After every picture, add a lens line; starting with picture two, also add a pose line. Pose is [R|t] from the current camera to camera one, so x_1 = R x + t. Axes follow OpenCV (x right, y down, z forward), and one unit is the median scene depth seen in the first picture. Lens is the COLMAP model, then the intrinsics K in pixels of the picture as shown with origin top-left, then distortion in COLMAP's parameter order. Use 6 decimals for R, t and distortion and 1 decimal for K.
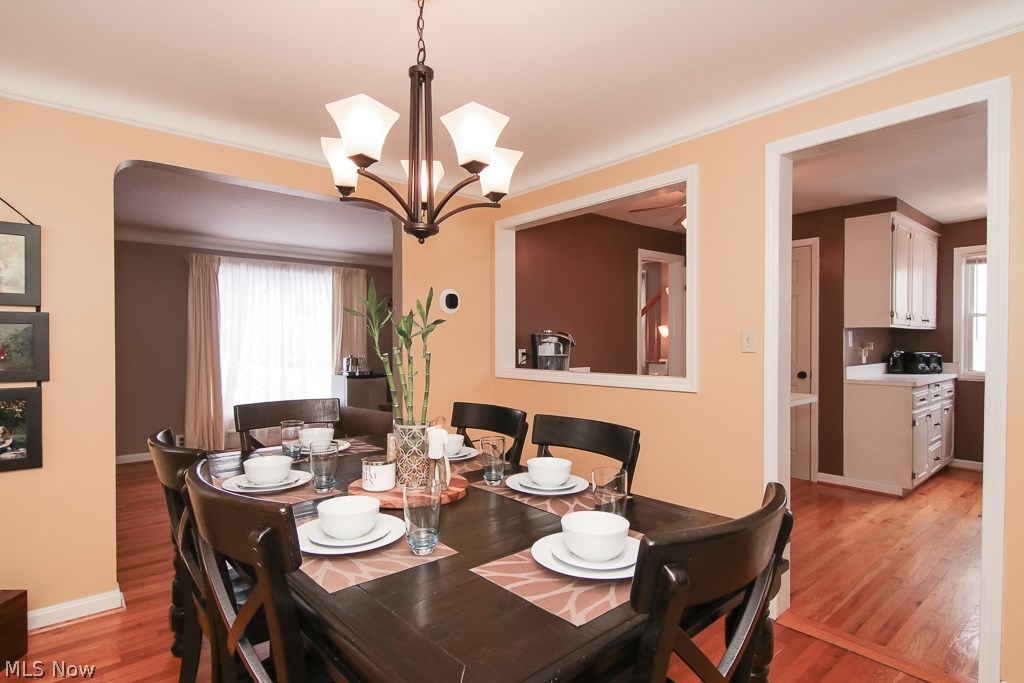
lens RADIAL K [[529.5, 0, 515.0], [0, 529.5, 350.8], [0, 0, 1]] dist [0.015141, -0.005929]
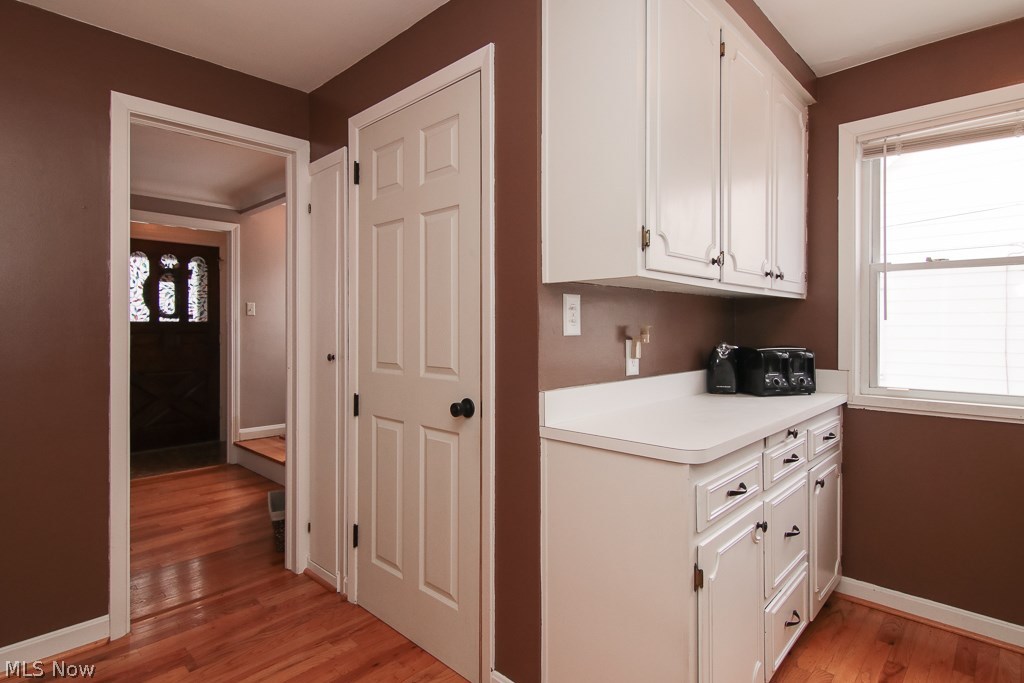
lens RADIAL K [[529.5, 0, 508.0], [0, 529.5, 331.1], [0, 0, 1]] dist [0.015141, -0.005929]
pose [[0.995893, 0.002668, 0.090499, 0.498908], [-0.001599, 0.999928, -0.011876, -0.005636], [-0.090524, 0.011683, 0.995826, 0.571397]]
